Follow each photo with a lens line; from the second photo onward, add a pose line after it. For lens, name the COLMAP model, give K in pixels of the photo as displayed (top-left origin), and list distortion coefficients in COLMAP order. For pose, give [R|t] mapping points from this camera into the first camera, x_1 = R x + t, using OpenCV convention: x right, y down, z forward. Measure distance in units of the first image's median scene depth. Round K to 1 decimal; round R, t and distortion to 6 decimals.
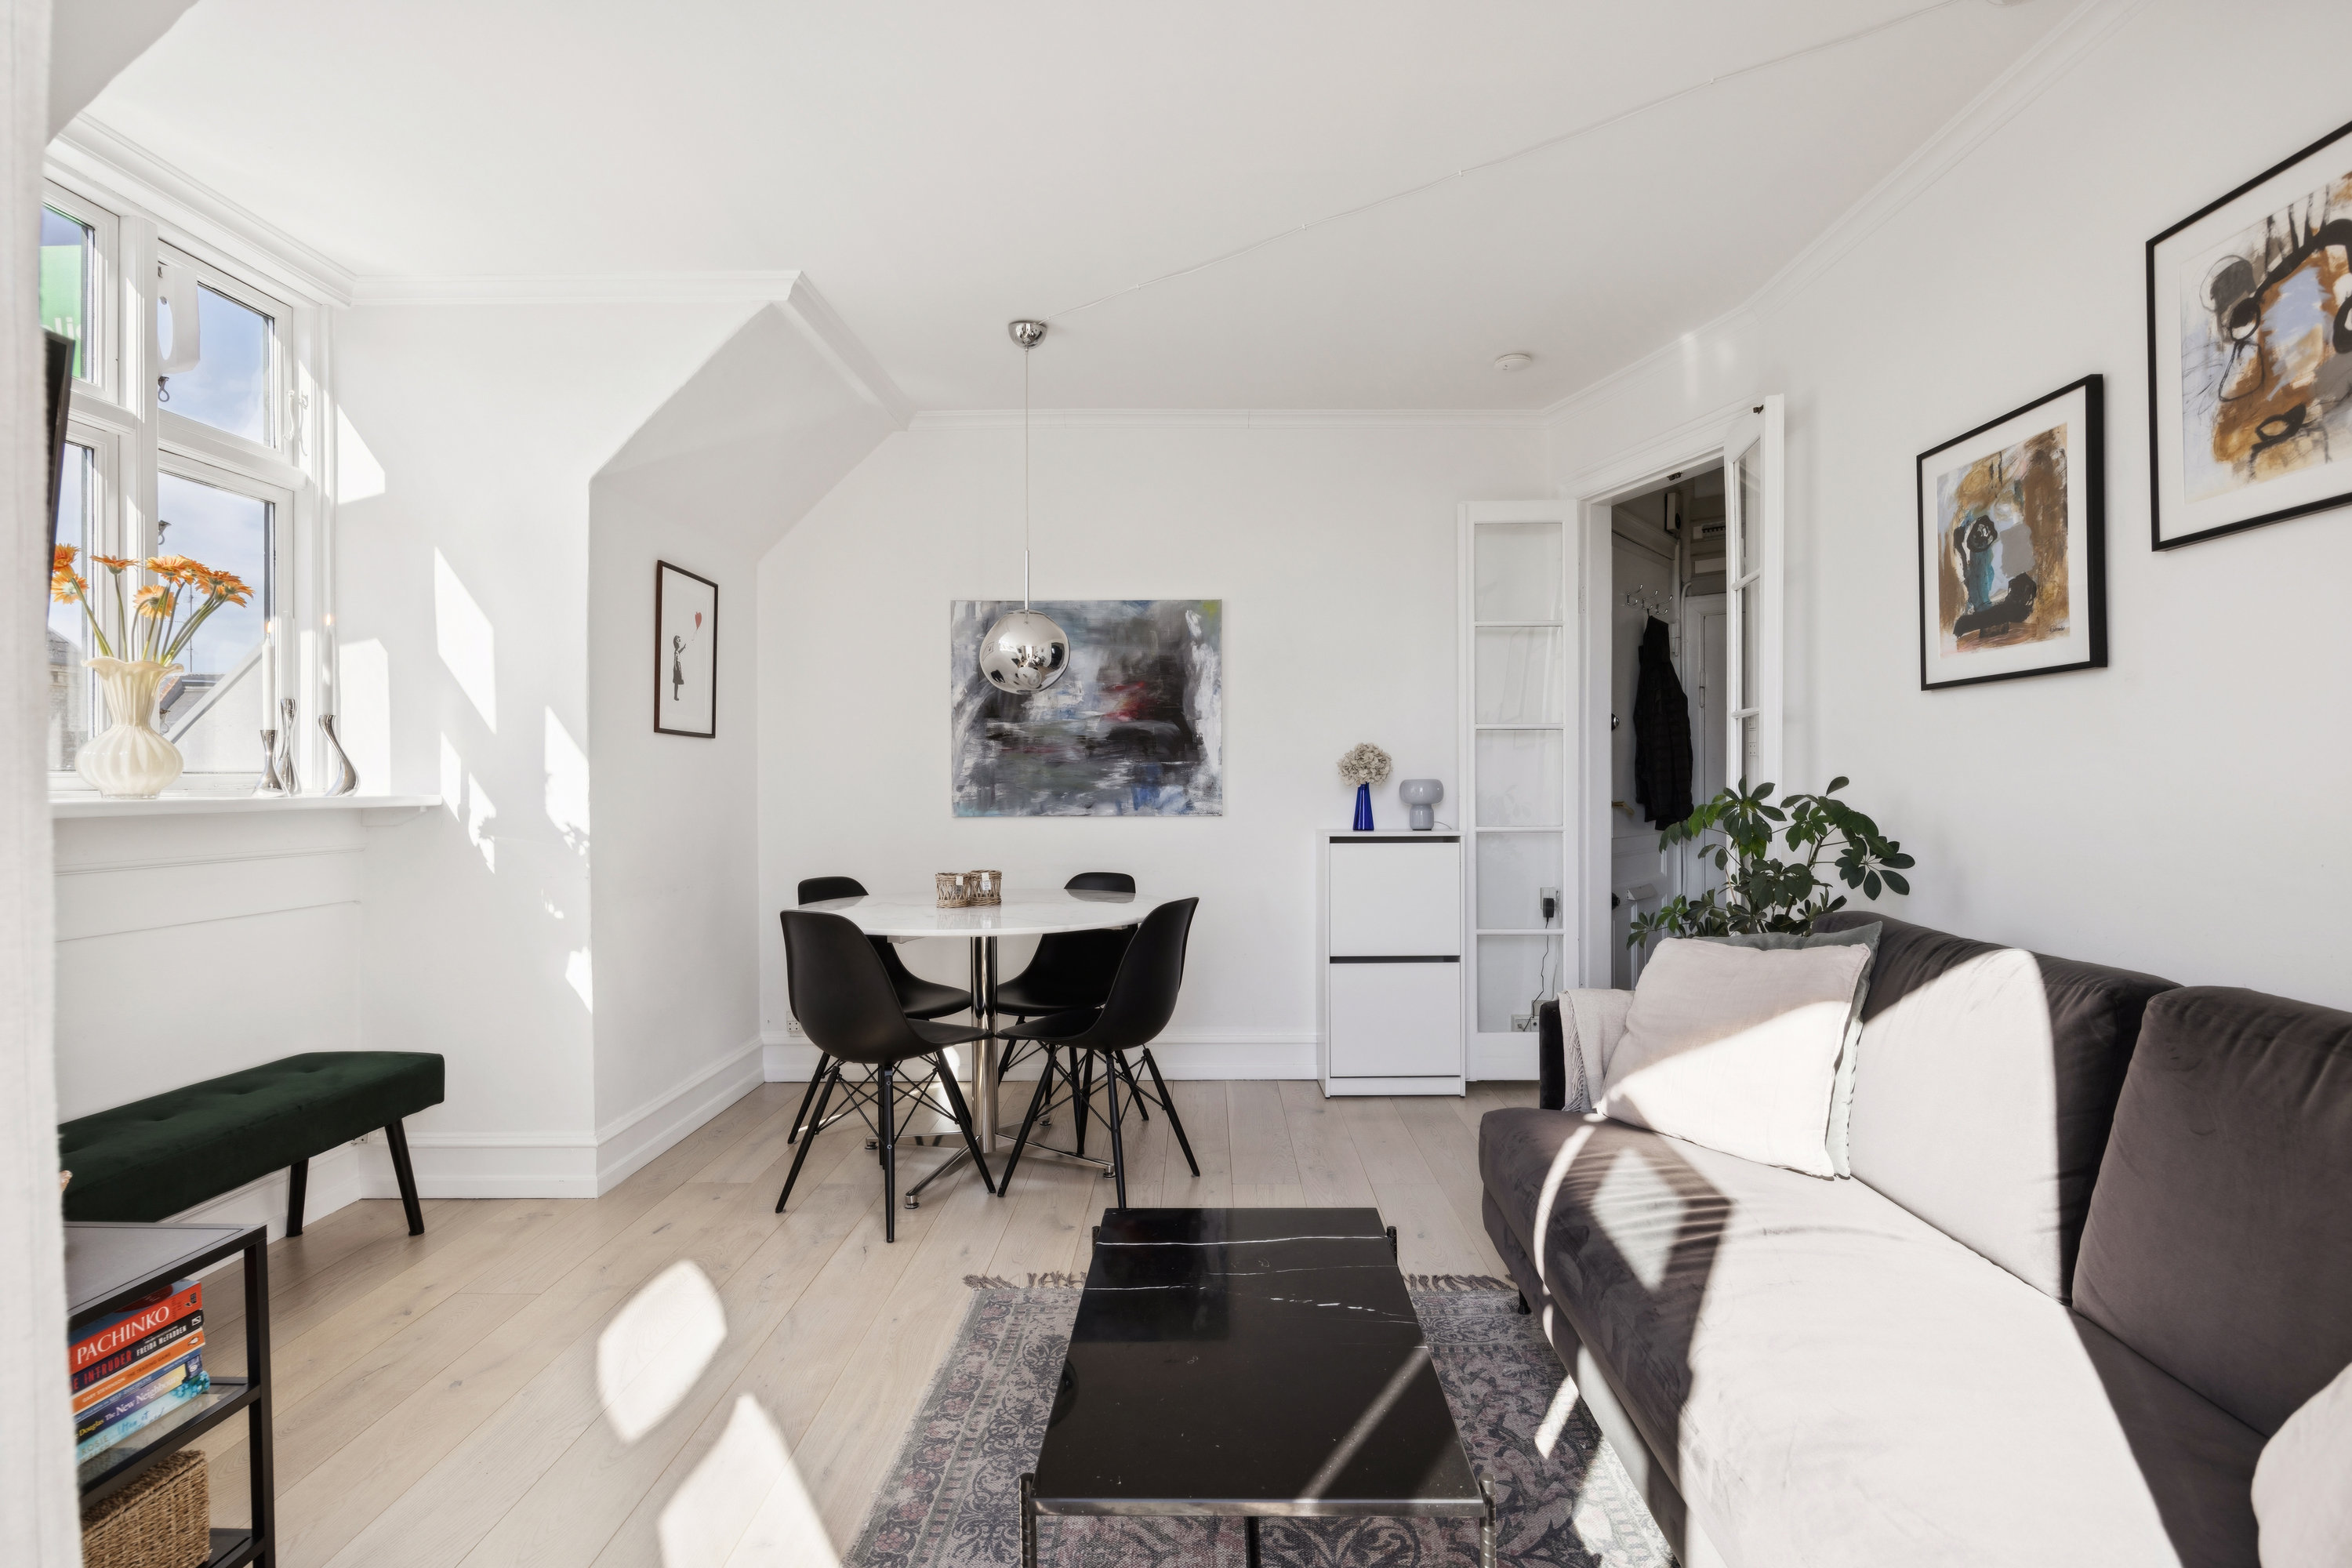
lens RADIAL K [[1265.7, 0, 1176.6], [0, 1265.7, 776.1], [0, 0, 1]] dist [0.003373, 0.001135]
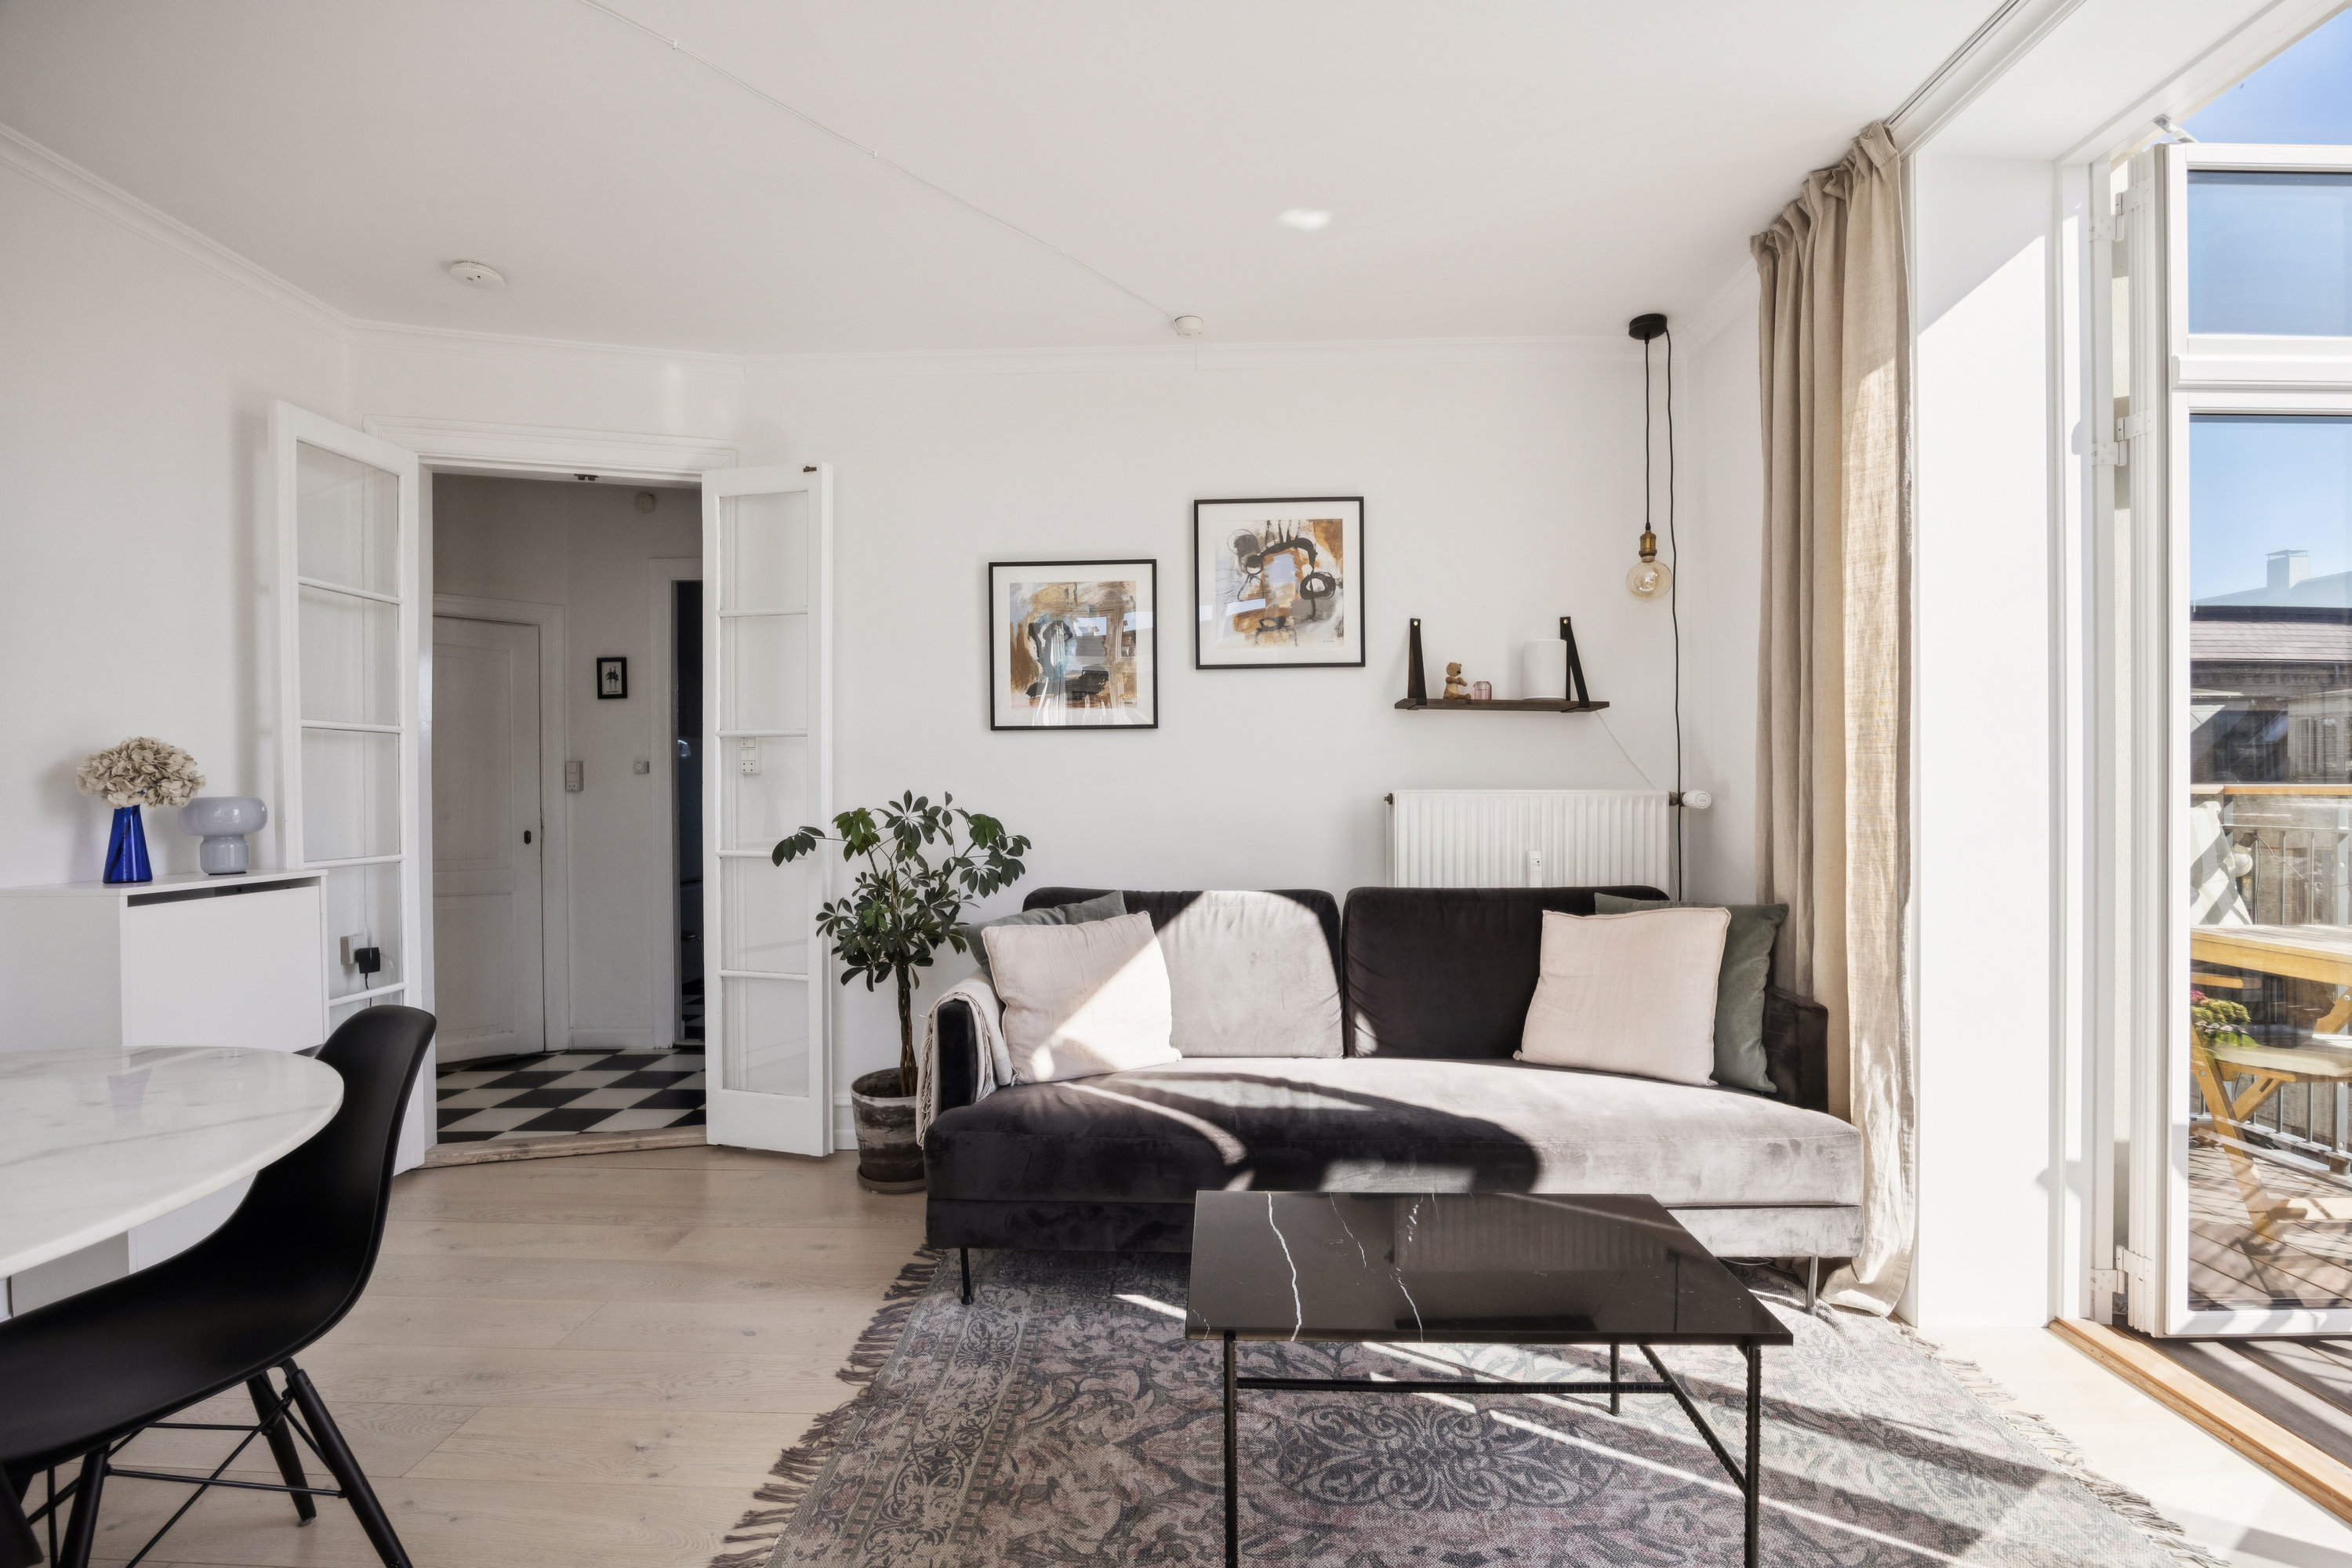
lens RADIAL K [[1077.8, 0, 1179.3], [0, 1077.8, 780.9], [0, 0, 1]] dist [-0.001641, -0.000044]
pose [[-0.033387, 0.003149, 0.999438, -0.705569], [0.000452, 0.999995, -0.003135, -0.008715], [-0.999442, 0.000347, -0.033389, 0.957989]]
